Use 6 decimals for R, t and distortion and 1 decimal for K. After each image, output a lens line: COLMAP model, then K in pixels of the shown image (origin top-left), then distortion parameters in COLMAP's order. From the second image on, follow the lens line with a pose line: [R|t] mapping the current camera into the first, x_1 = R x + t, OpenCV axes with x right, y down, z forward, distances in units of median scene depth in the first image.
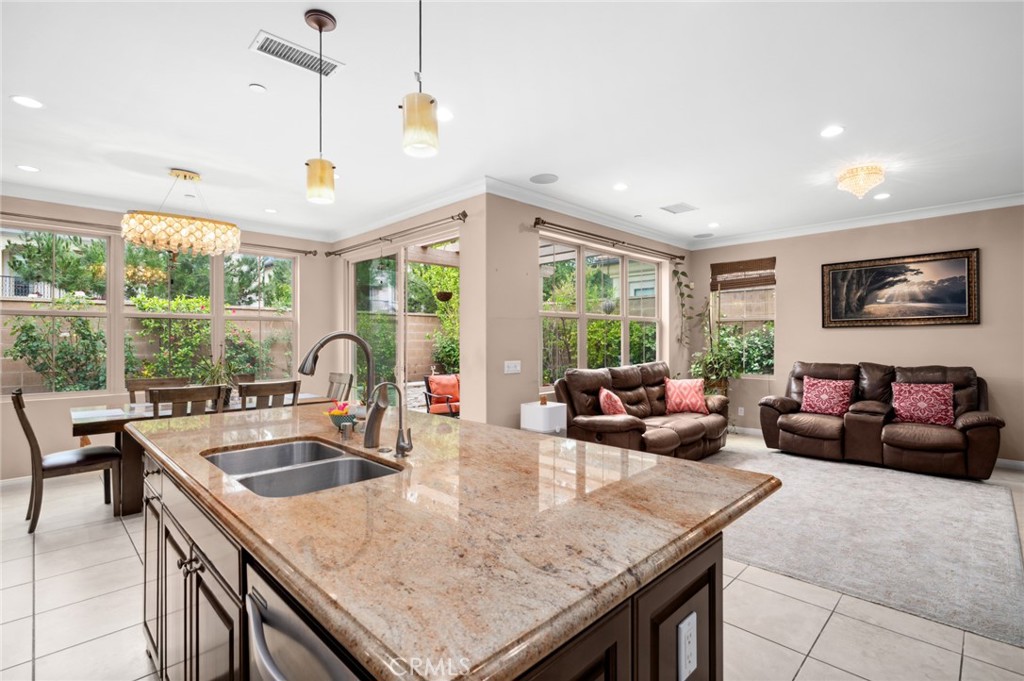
lens RADIAL K [[481.0, 0, 511.3], [0, 481.0, 339.7], [0, 0, 1]] dist [0.003633, -0.002051]
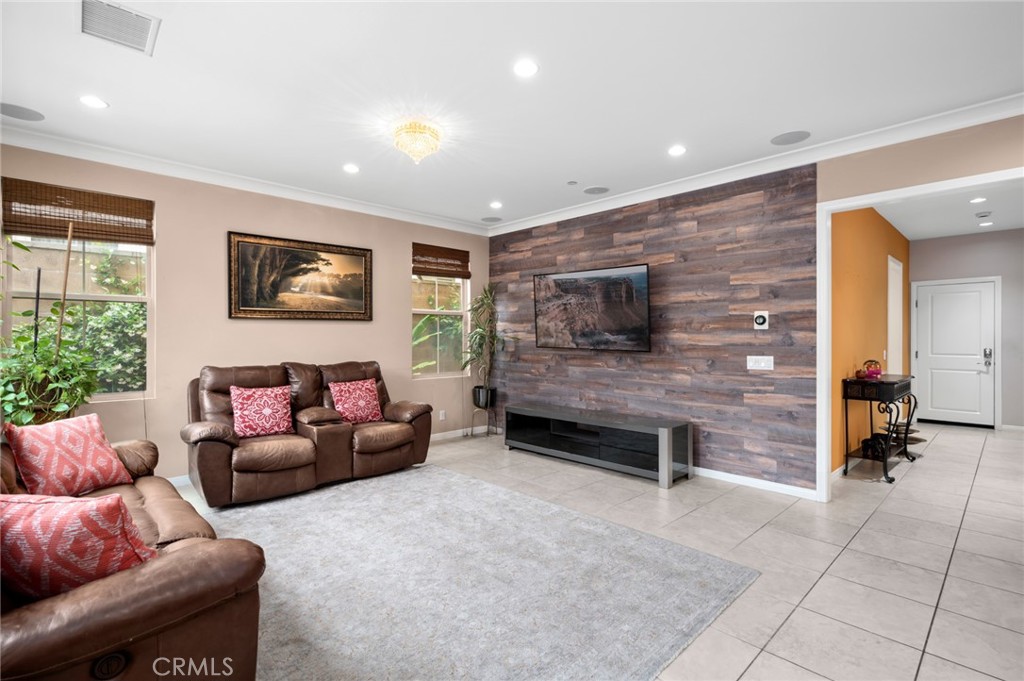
lens RADIAL K [[481.0, 0, 518.4], [0, 481.0, 337.0], [0, 0, 1]] dist [0.003633, -0.002051]
pose [[0.020107, 0.005988, 0.999780, -0.079443], [0.002196, 0.999979, -0.006033, 0.009929], [-0.999795, 0.002317, 0.020093, 0.607907]]
